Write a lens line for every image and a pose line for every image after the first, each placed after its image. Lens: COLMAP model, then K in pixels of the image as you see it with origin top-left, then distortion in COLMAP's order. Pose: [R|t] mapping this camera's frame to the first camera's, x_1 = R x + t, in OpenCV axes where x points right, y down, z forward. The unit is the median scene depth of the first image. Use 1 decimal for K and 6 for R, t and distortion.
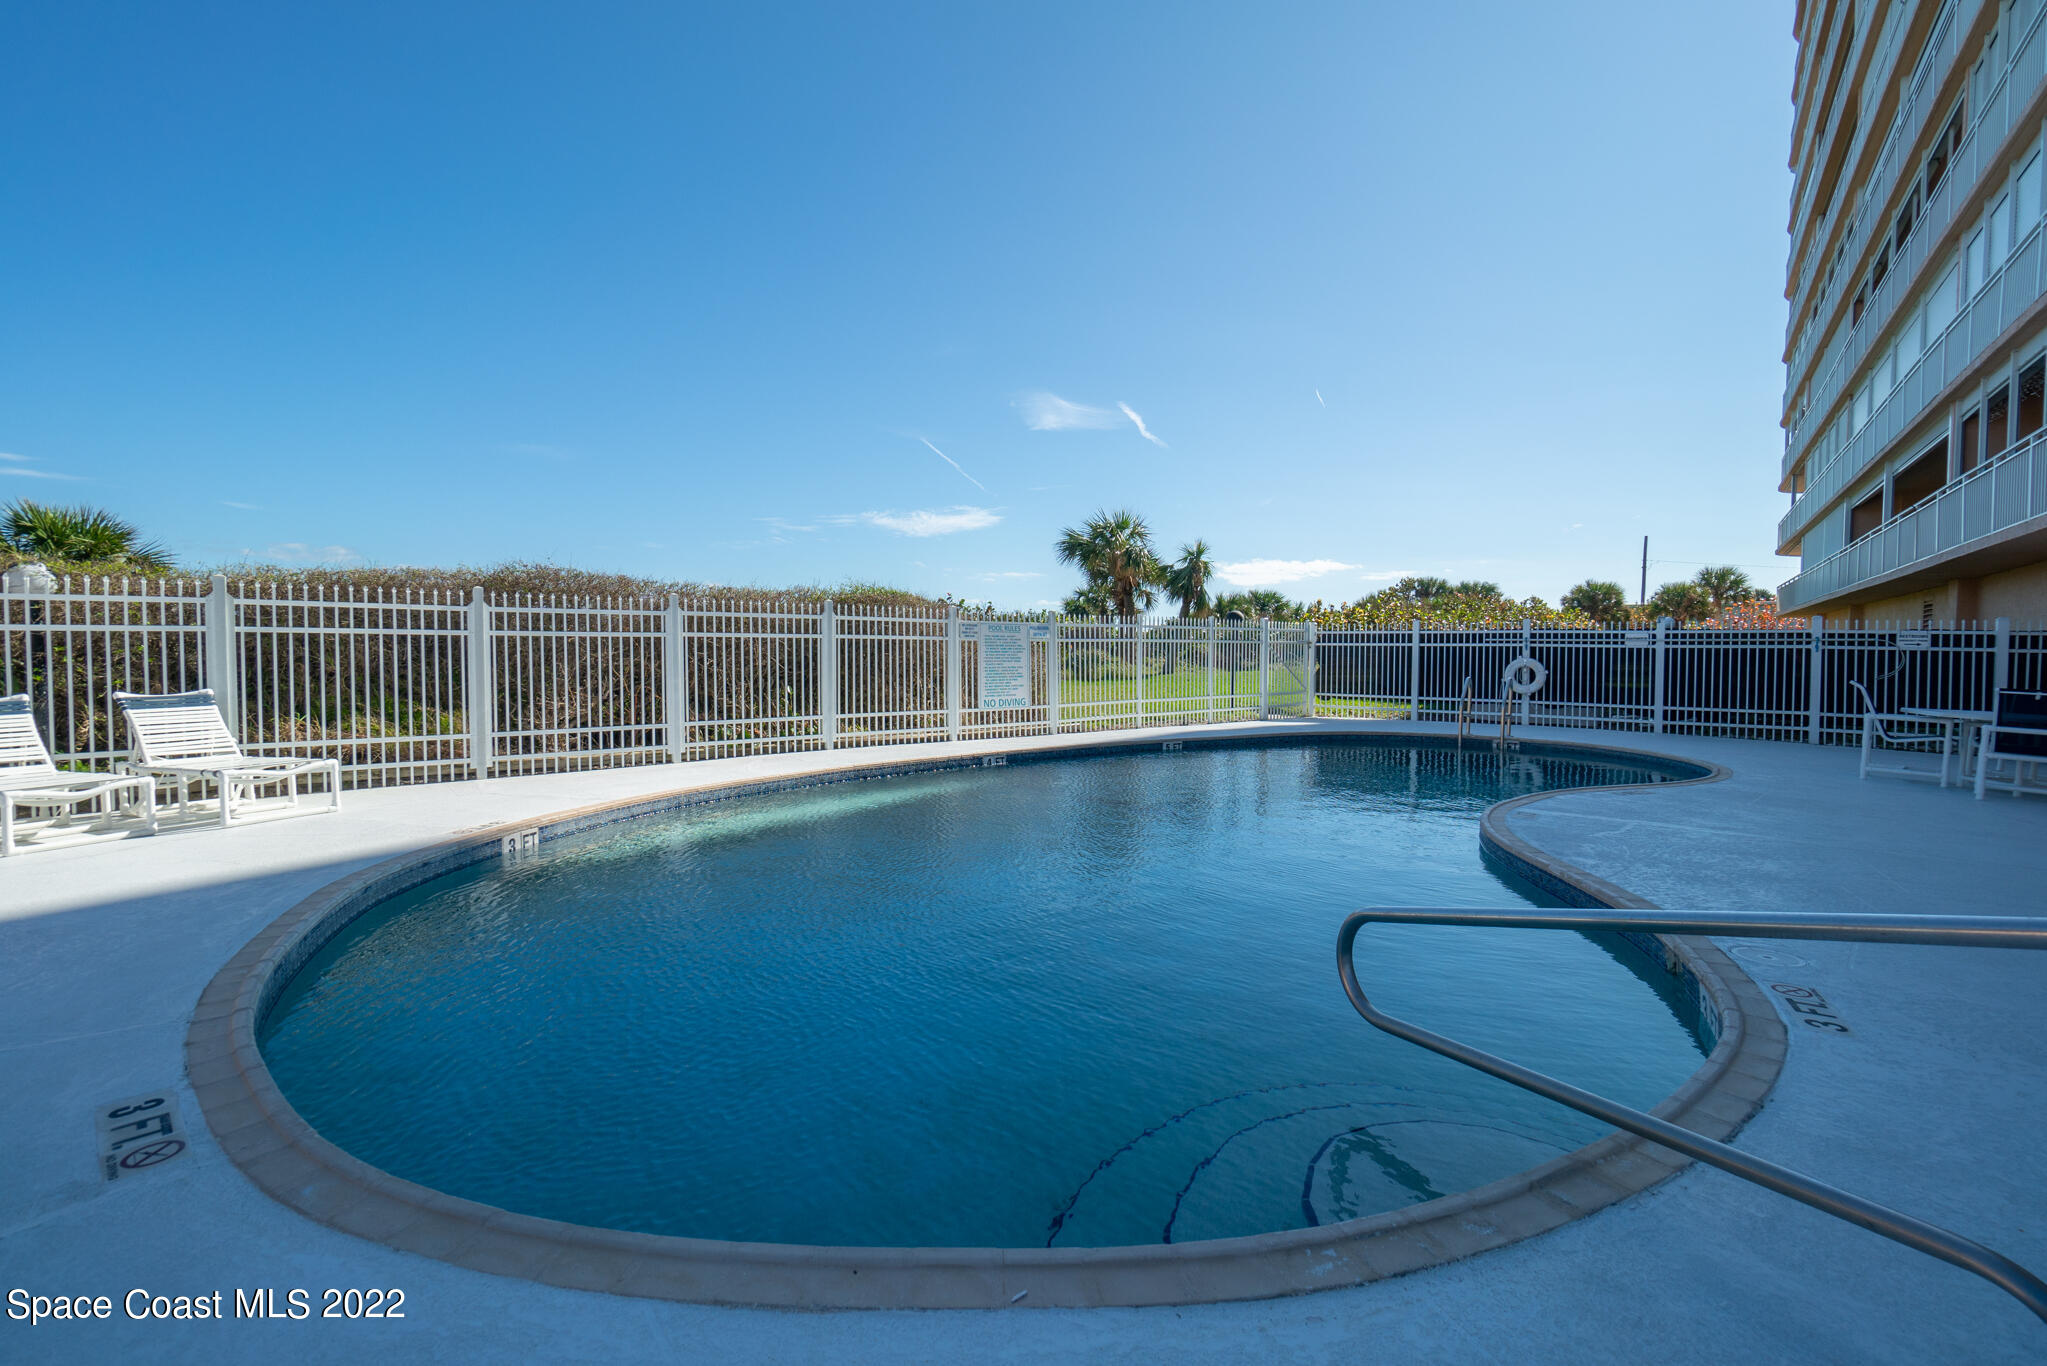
lens RADIAL K [[887.6, 0, 1021.1], [0, 887.6, 679.0], [0, 0, 1]] dist [0.004958, 0.000652]
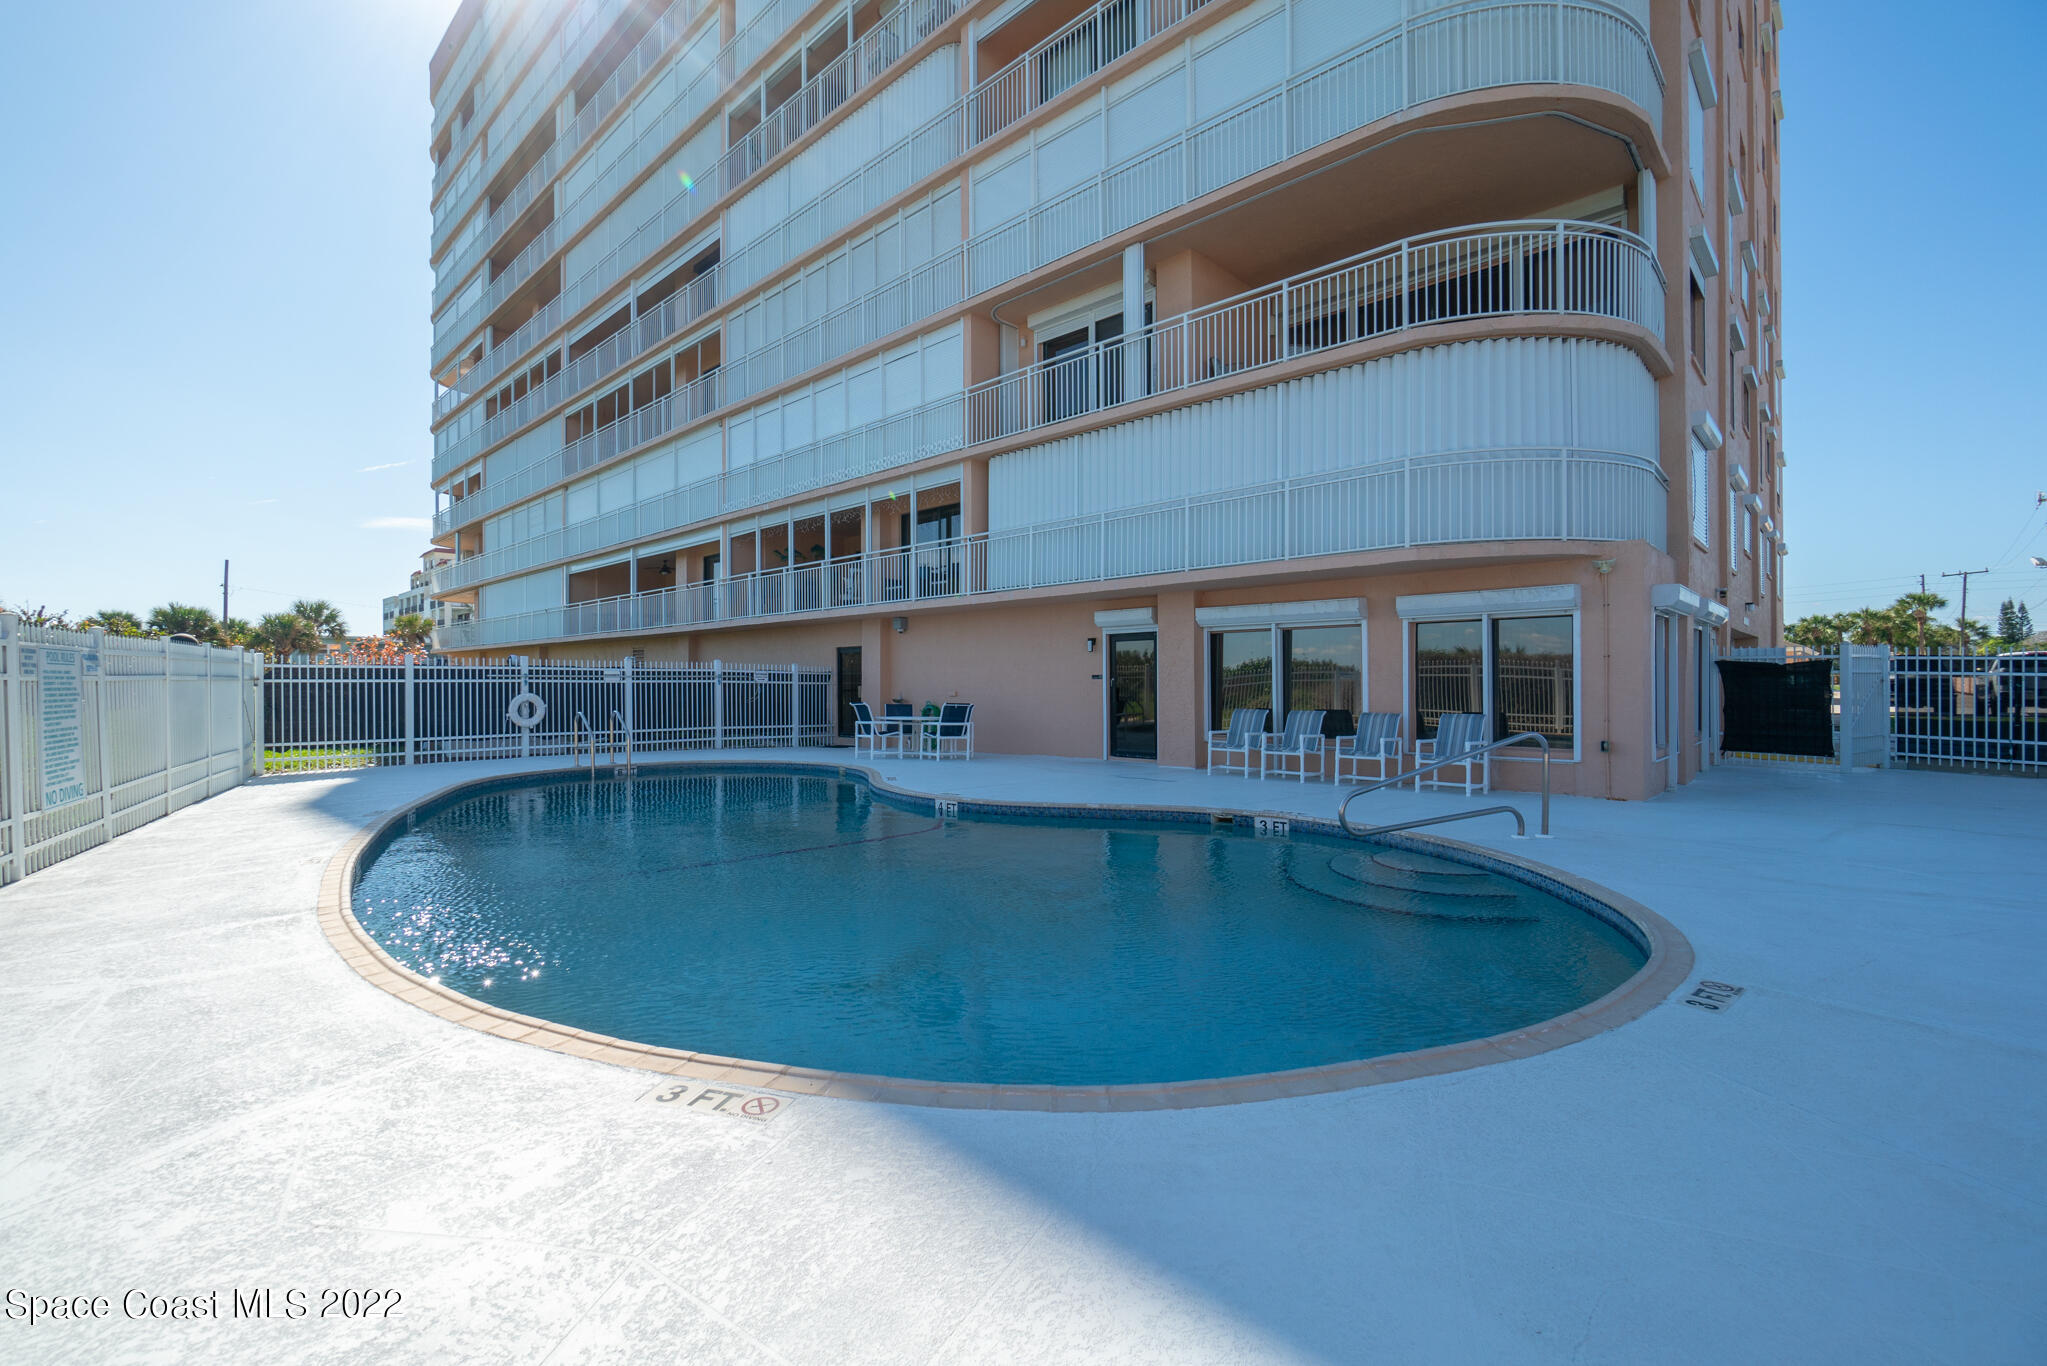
lens RADIAL K [[887.6, 0, 1022.4], [0, 887.6, 678.0], [0, 0, 1]] dist [0.004958, 0.000652]
pose [[0.106341, -0.001939, 0.994328, -0.399169], [0.038995, 0.999237, -0.002222, -0.015989], [-0.993565, 0.039010, 0.106335, 0.300627]]
